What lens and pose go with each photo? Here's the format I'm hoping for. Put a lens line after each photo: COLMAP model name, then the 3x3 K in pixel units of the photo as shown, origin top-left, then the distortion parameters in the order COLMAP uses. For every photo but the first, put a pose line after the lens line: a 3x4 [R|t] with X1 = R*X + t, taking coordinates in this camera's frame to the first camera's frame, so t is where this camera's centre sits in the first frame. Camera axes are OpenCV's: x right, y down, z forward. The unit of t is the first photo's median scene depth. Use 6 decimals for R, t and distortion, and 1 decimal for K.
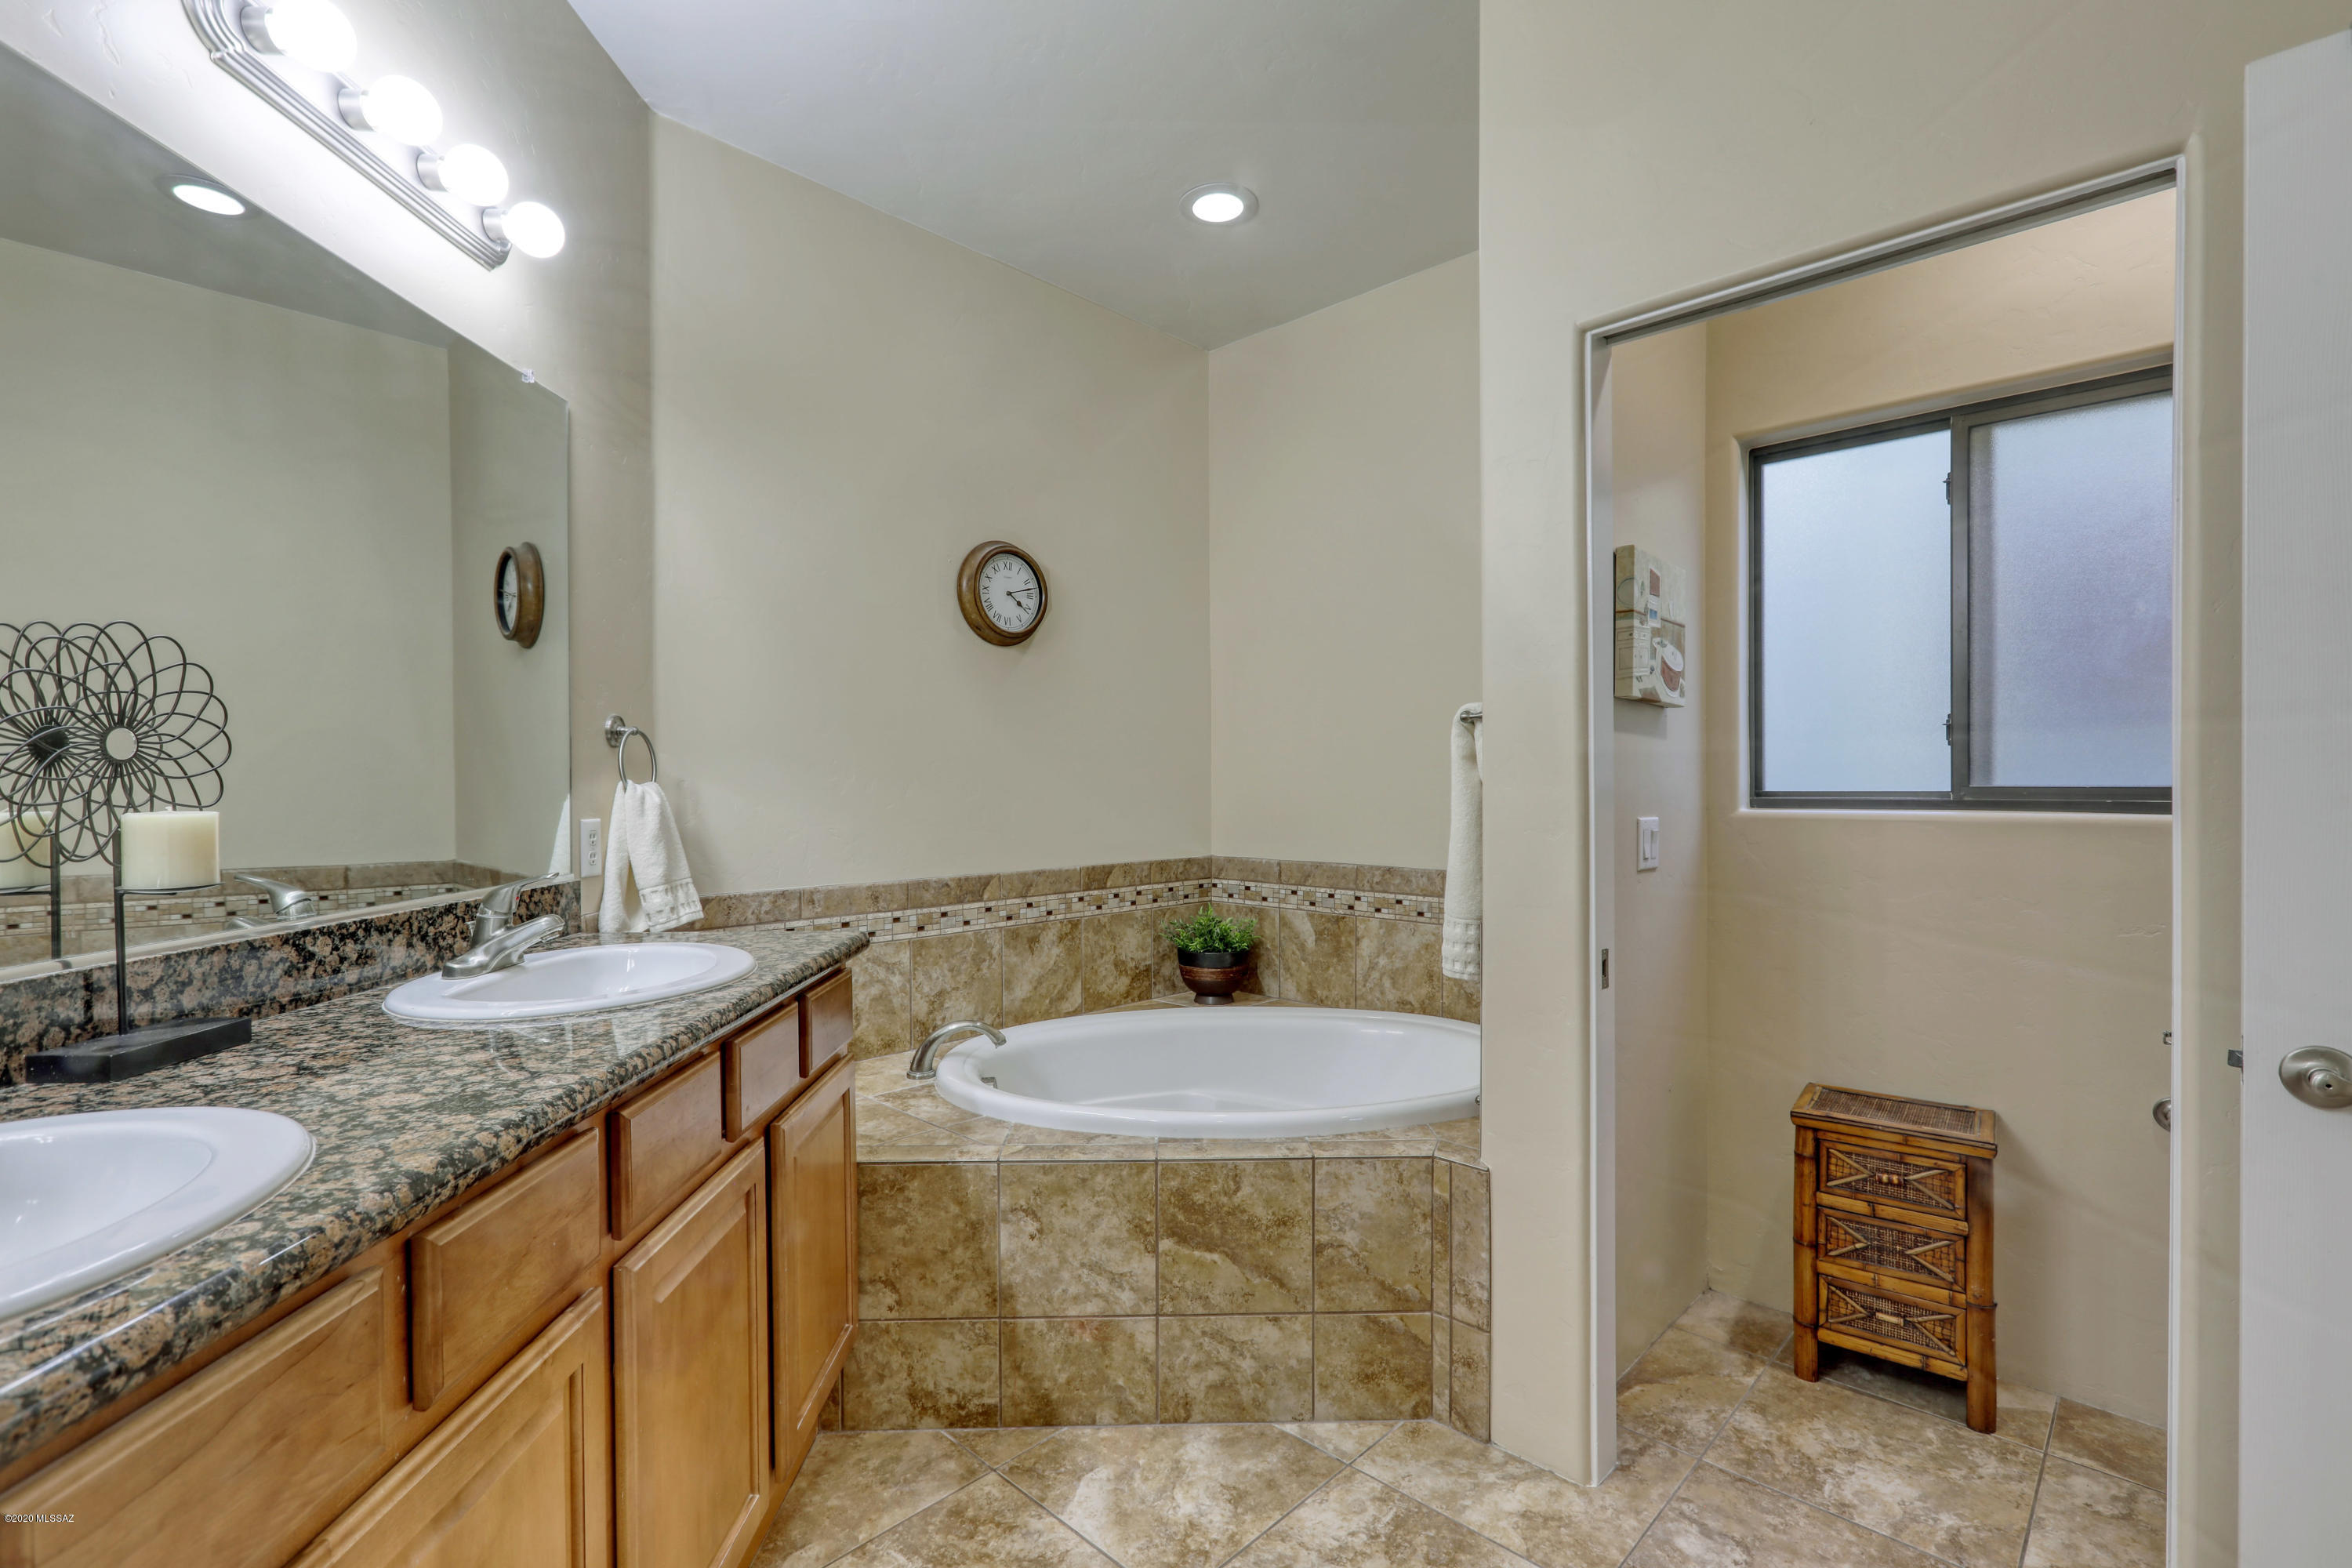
lens RADIAL K [[1054.6, 0, 1185.3], [0, 1054.6, 780.4], [0, 0, 1]] dist [-0.009237, 0.003133]
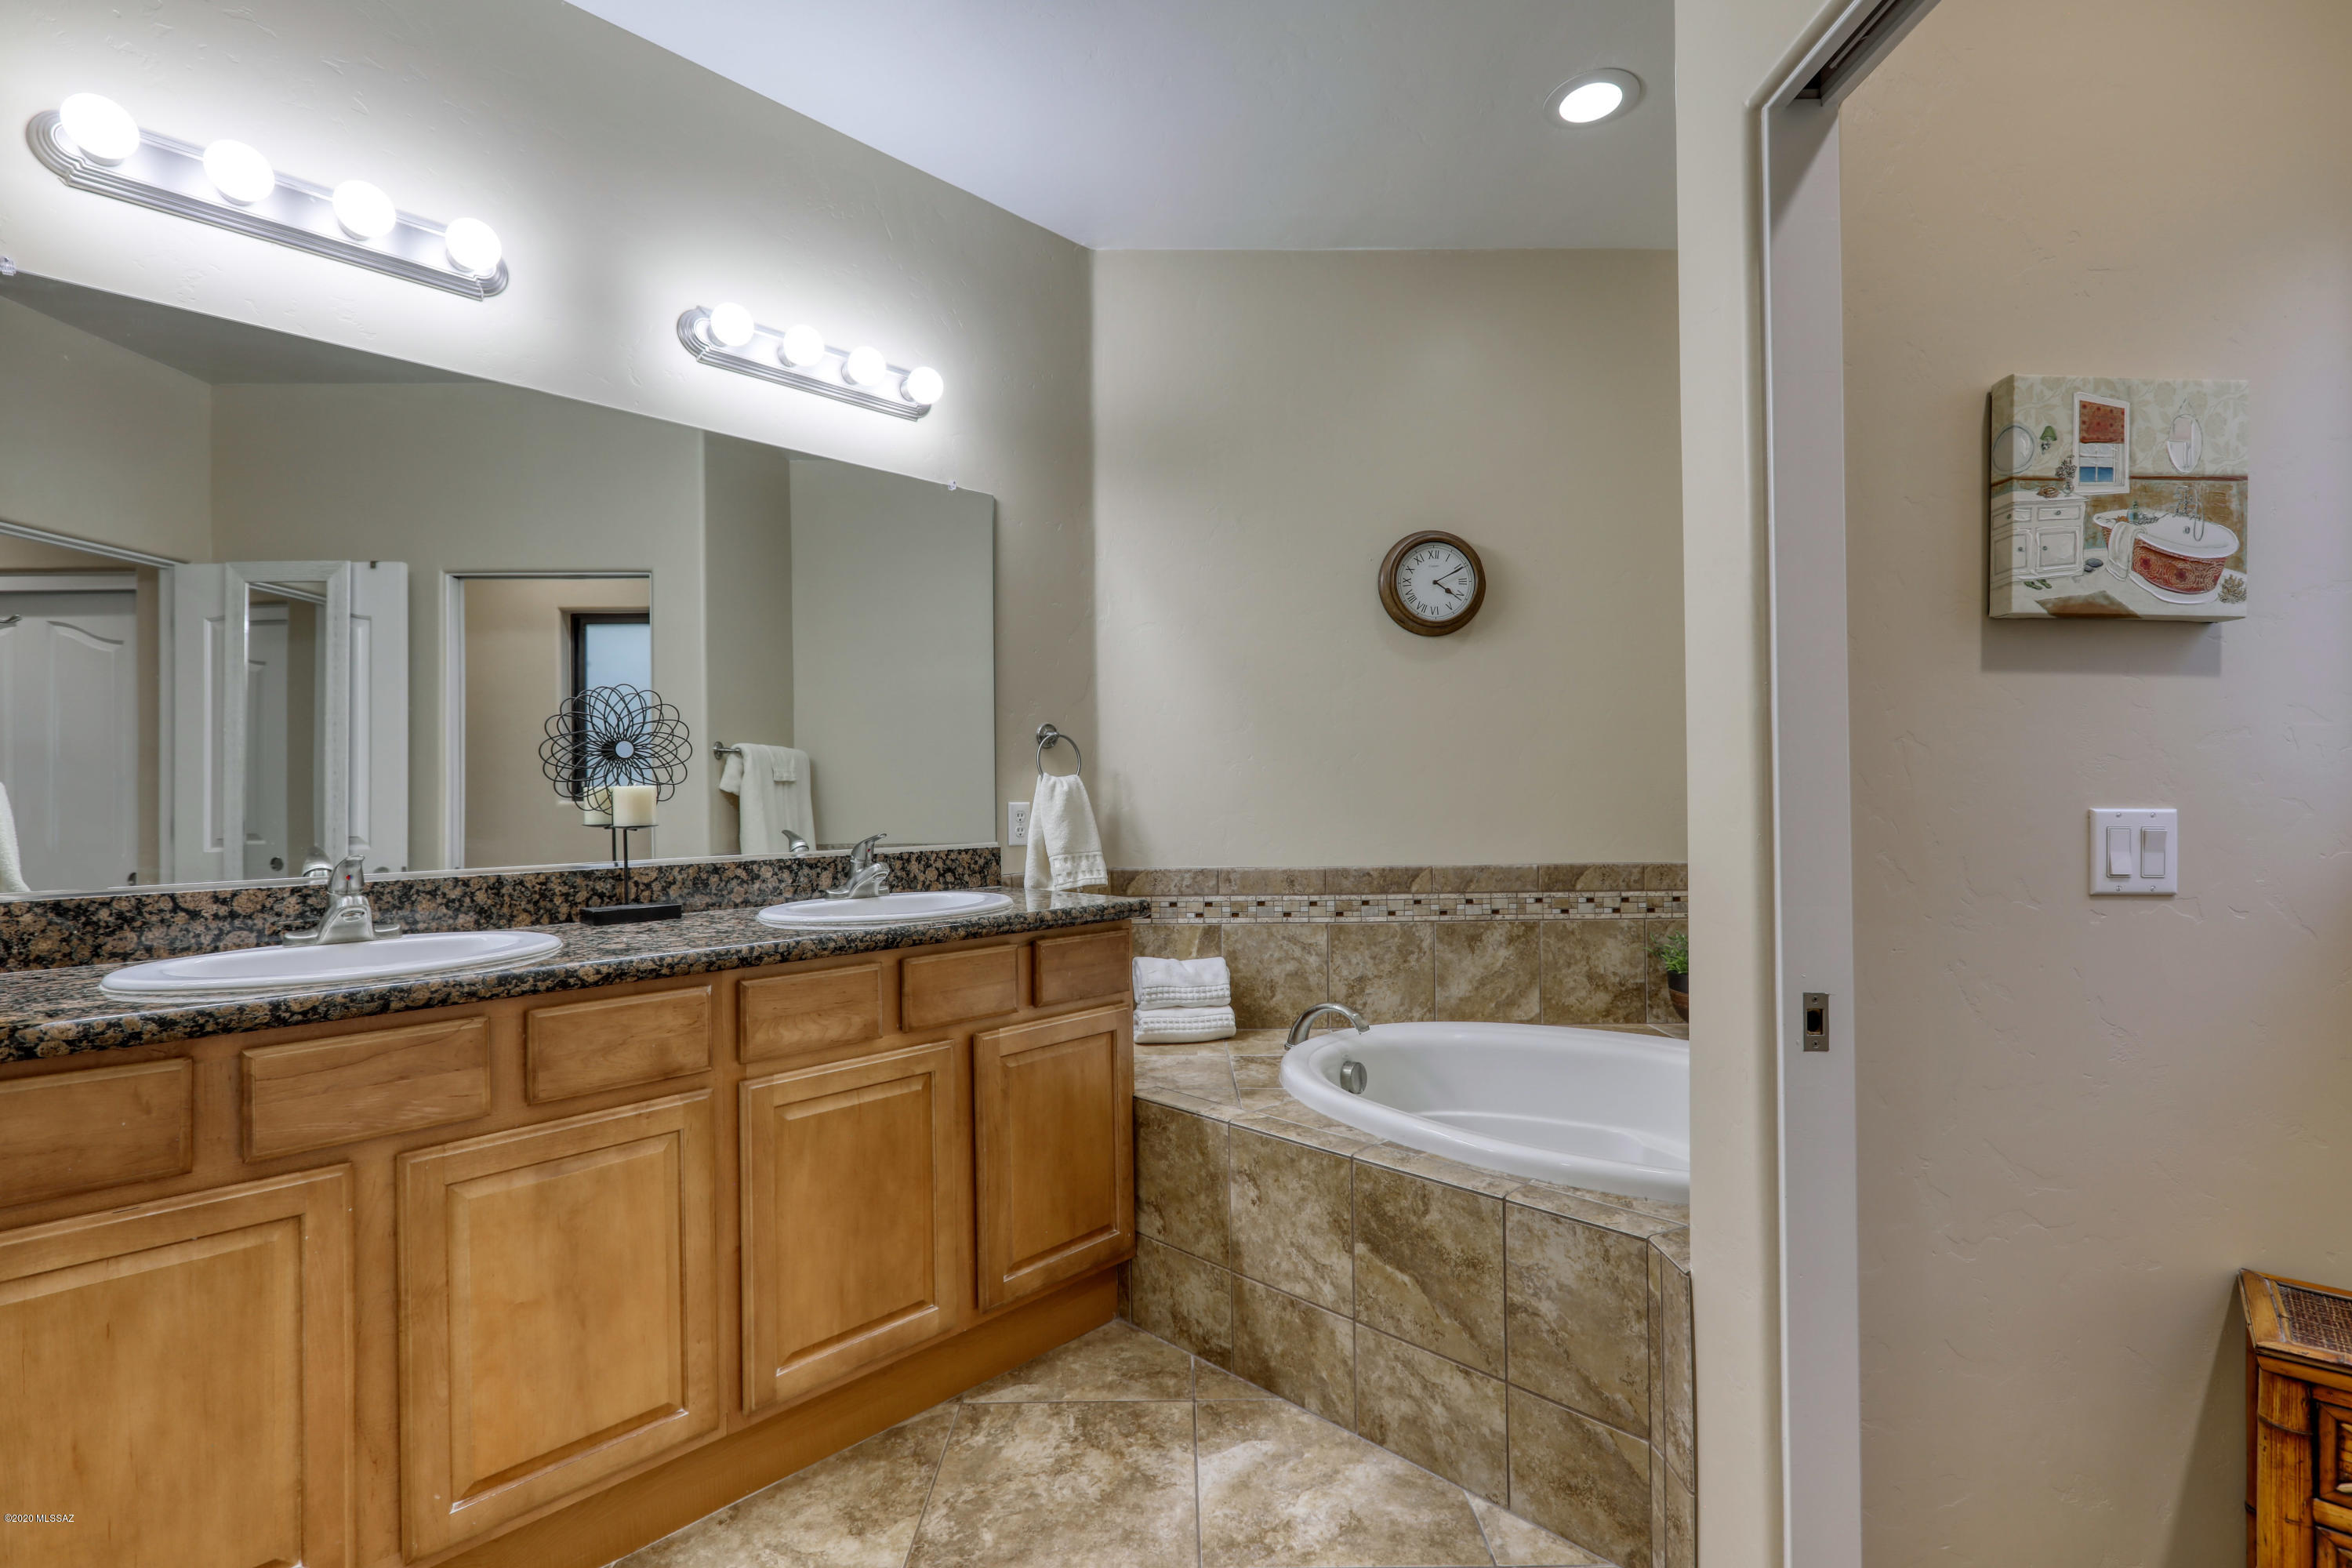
lens RADIAL K [[1054.6, 0, 1182.6], [0, 1054.6, 784.7], [0, 0, 1]] dist [-0.009237, 0.003133]
pose [[0.701359, -0.008828, -0.712753, 0.551778], [0.005682, 0.999961, -0.006793, 0.025424], [0.712785, 0.000715, 0.701382, 0.214627]]
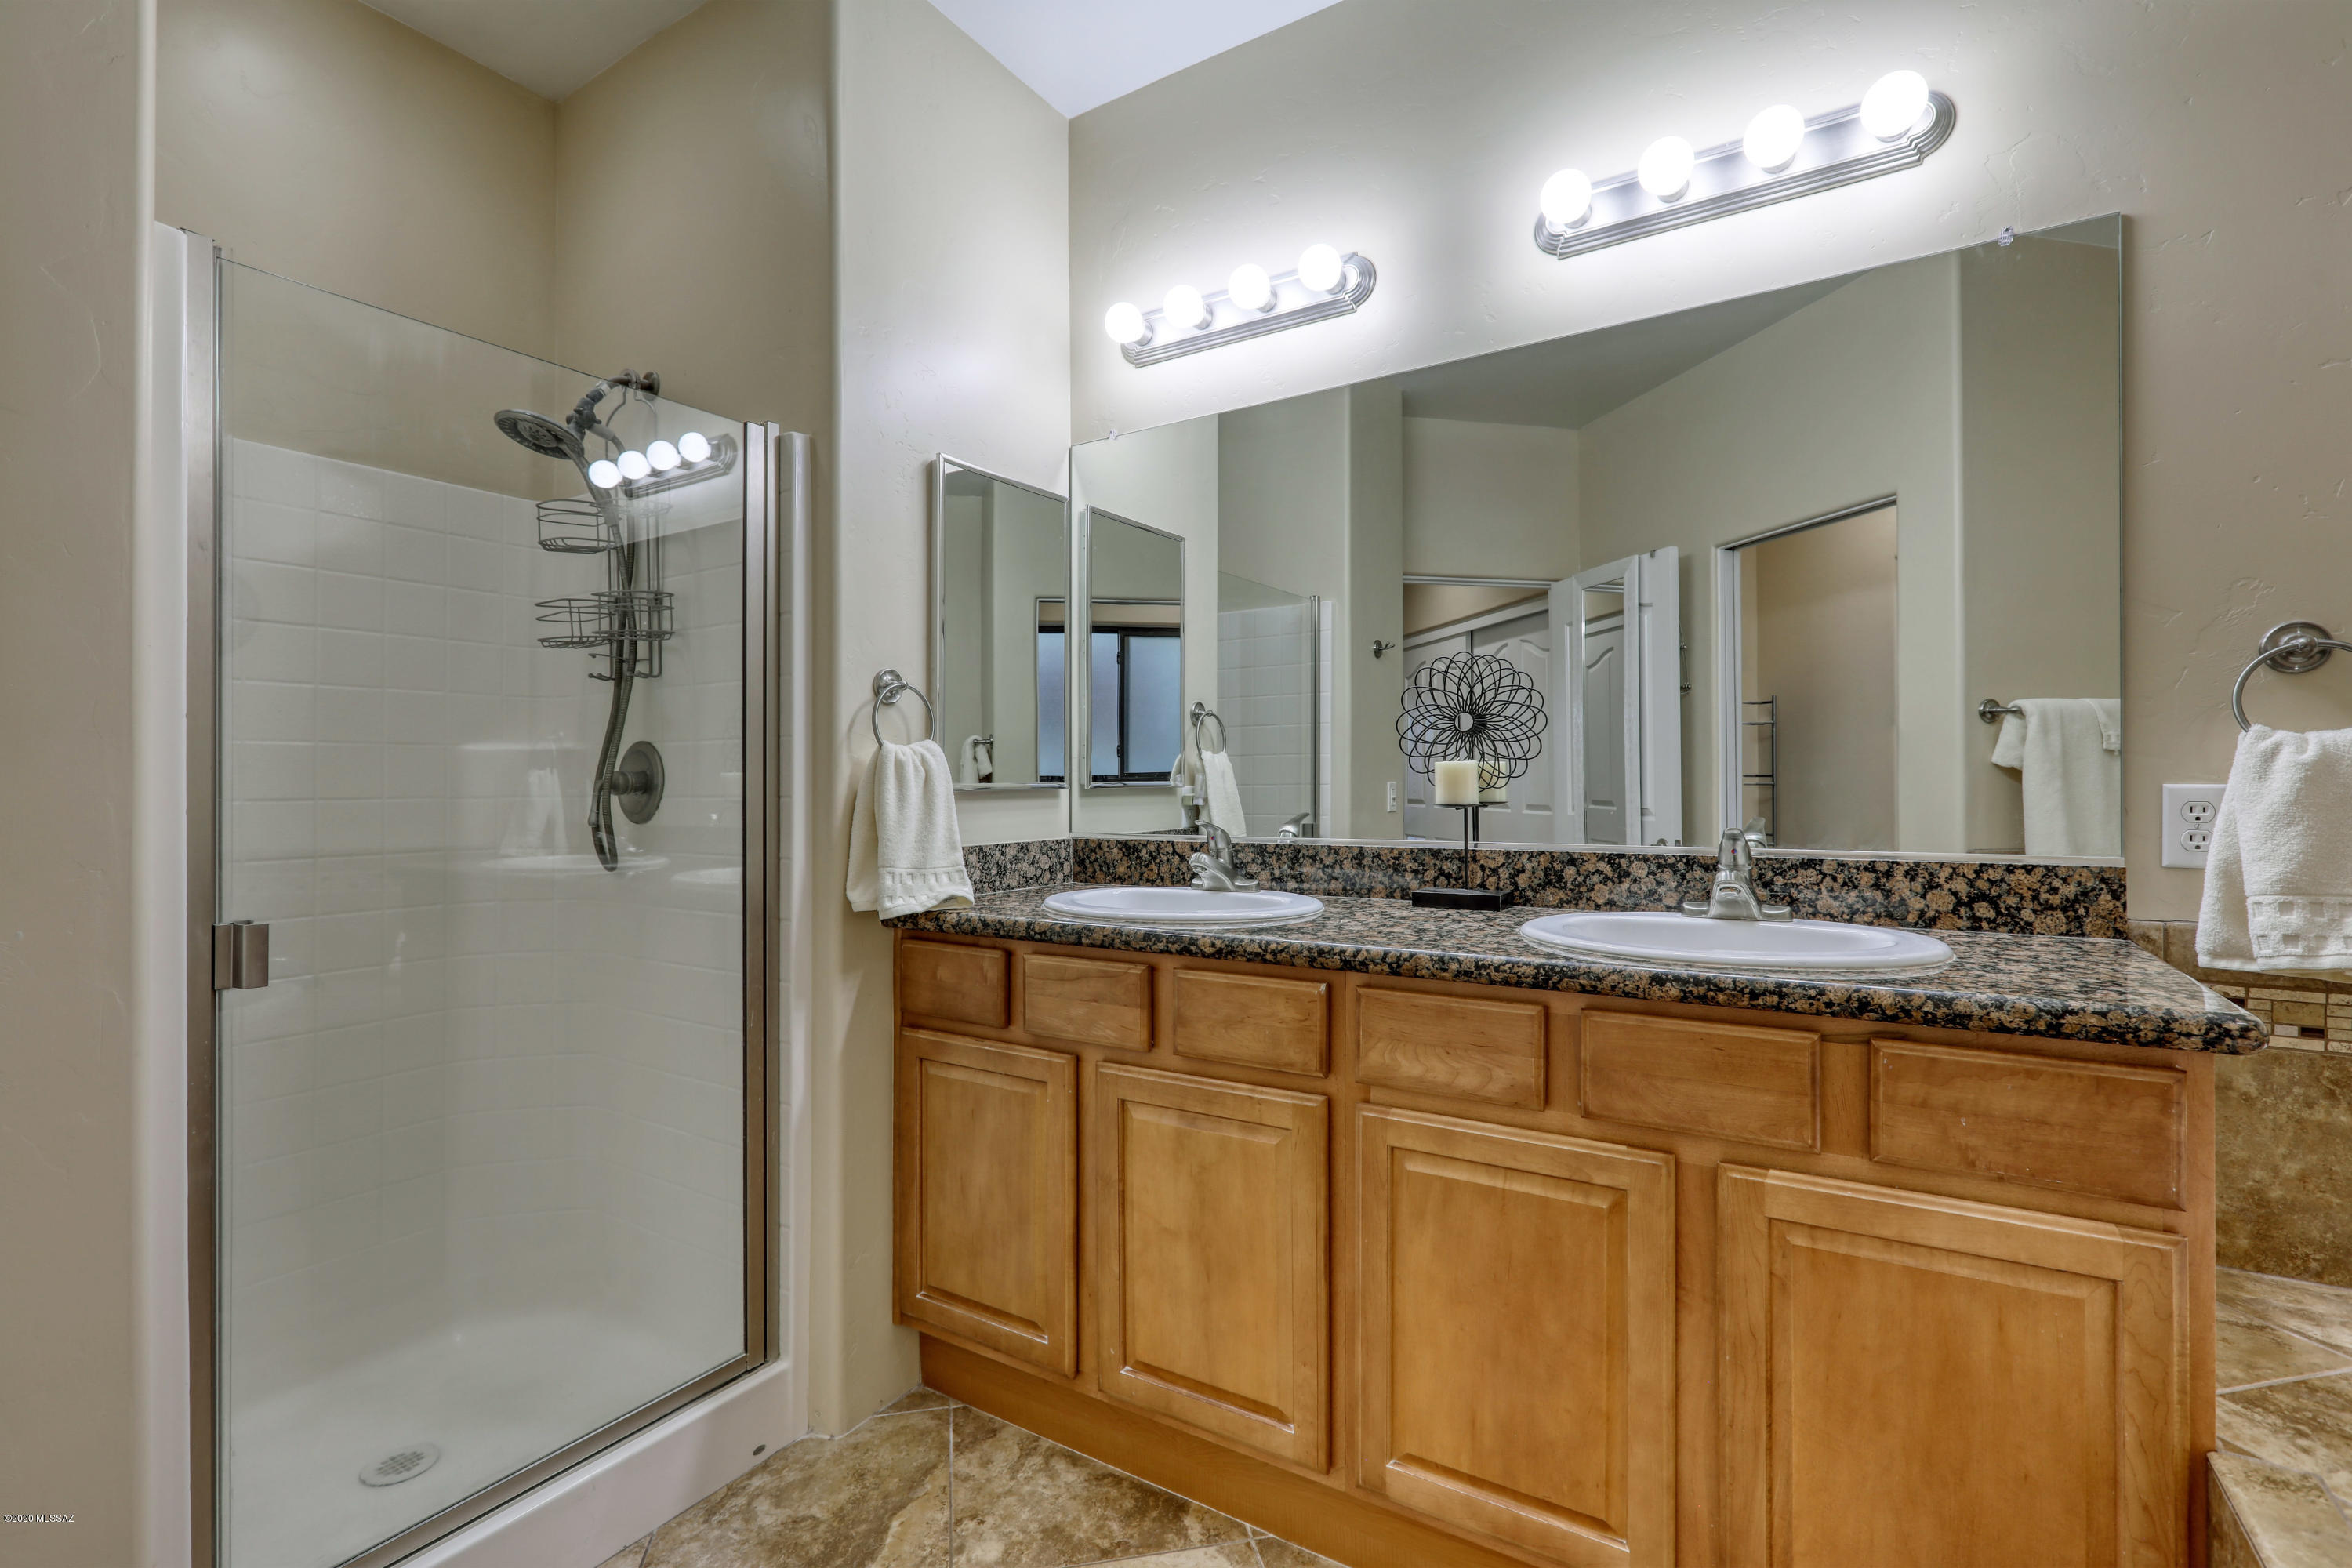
lens RADIAL K [[1054.6, 0, 1176.9], [0, 1054.6, 787.5], [0, 0, 1]] dist [-0.009237, 0.003133]
pose [[-0.551759, 0.011750, -0.833921, 0.376763], [0.005705, 0.999931, 0.010314, 0.029284], [0.833984, 0.000933, -0.551788, 0.850011]]
